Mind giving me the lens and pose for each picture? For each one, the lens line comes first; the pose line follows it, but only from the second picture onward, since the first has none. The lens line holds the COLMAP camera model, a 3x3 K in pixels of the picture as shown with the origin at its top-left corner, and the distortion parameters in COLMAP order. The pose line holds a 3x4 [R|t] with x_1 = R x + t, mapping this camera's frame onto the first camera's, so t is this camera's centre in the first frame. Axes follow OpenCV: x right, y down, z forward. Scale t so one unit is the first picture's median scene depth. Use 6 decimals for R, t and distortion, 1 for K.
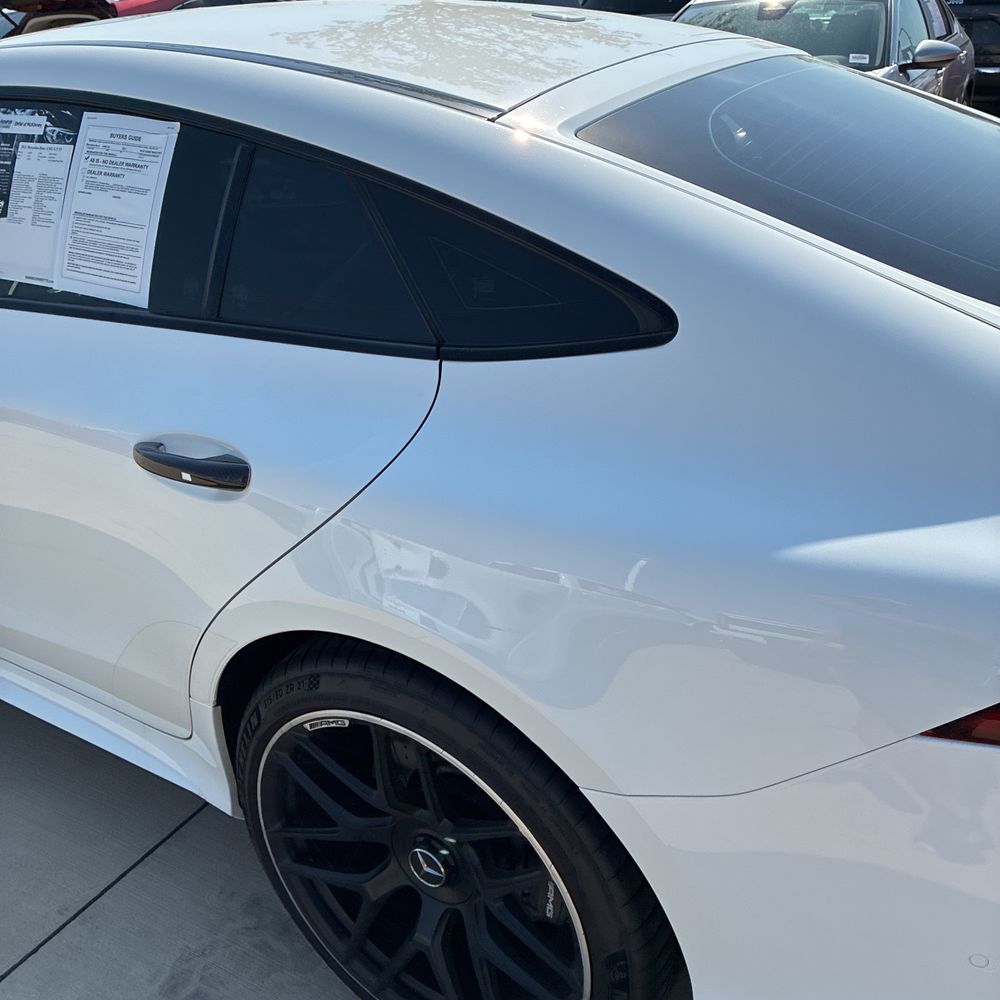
lens RADIAL K [[1042.5, 0, 500.0], [0, 1042.5, 500.0], [0, 0, 1]] dist [0.048751, -0.023367]
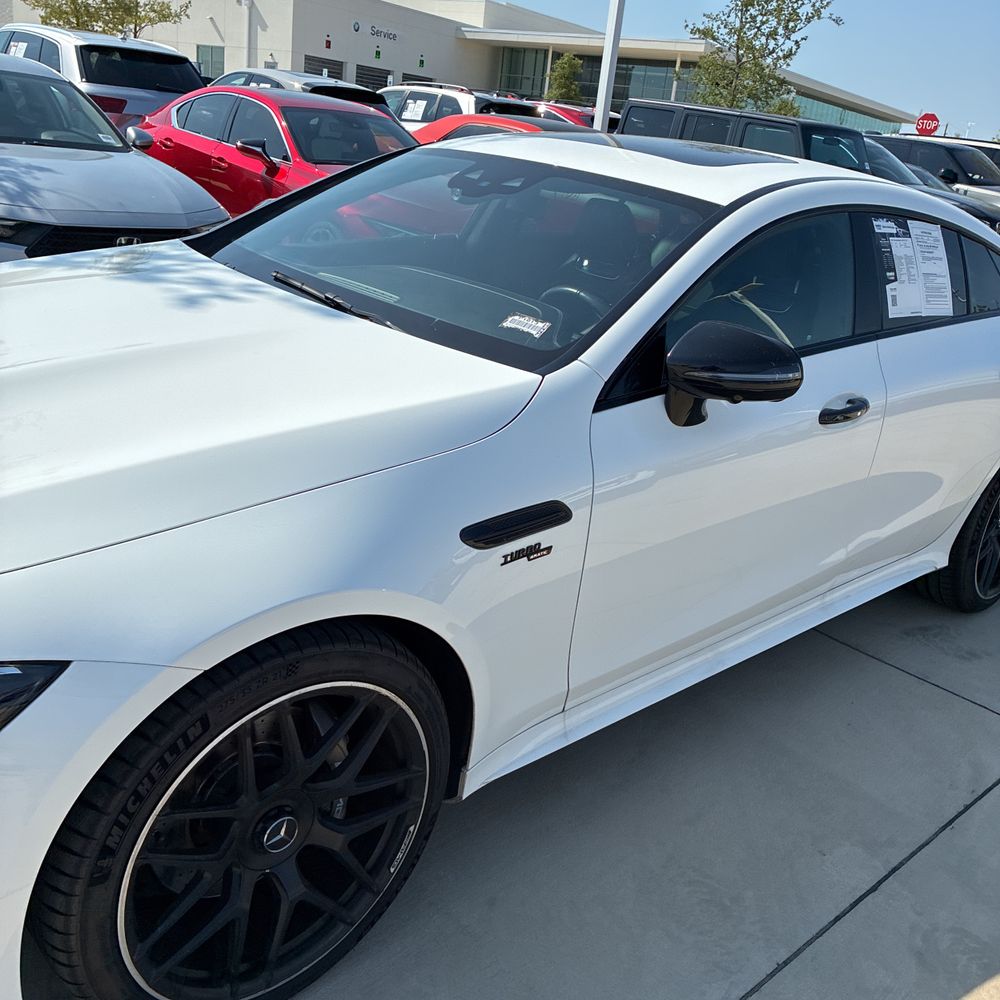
lens RADIAL K [[1042.5, 0, 500.0], [0, 1042.5, 500.0], [0, 0, 1]] dist [0.048751, -0.023367]
pose [[0.224845, -0.268236, 0.936747, -2.418588], [0.300889, 0.933493, 0.195083, -0.487345], [-0.926774, 0.237993, 0.290600, 1.250402]]
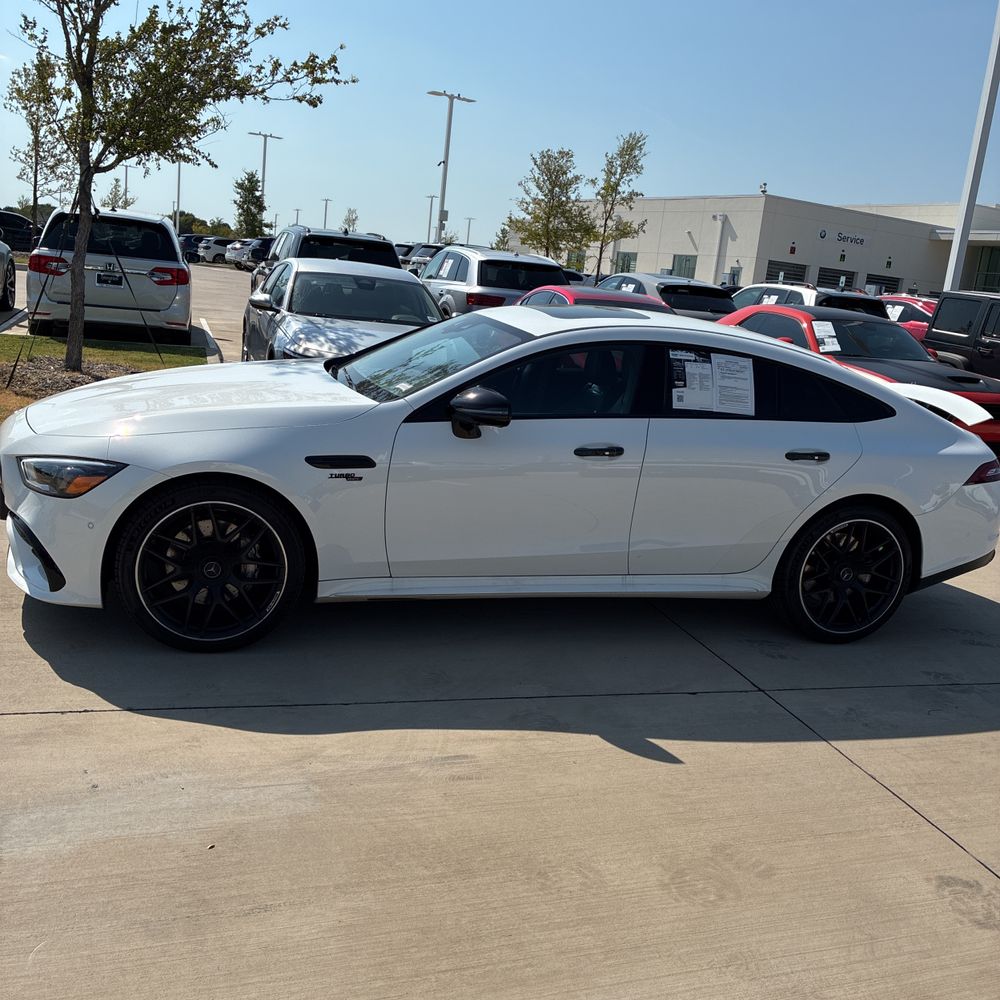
lens RADIAL K [[1073.4, 0, 500.0], [0, 1073.4, 500.0], [0, 0, 1]] dist [0.007536, -0.001672]
pose [[0.633221, -0.061058, 0.771559, -3.131739], [0.208487, 0.973491, -0.094068, 0.192427], [-0.745362, 0.220426, 0.629164, -0.360785]]
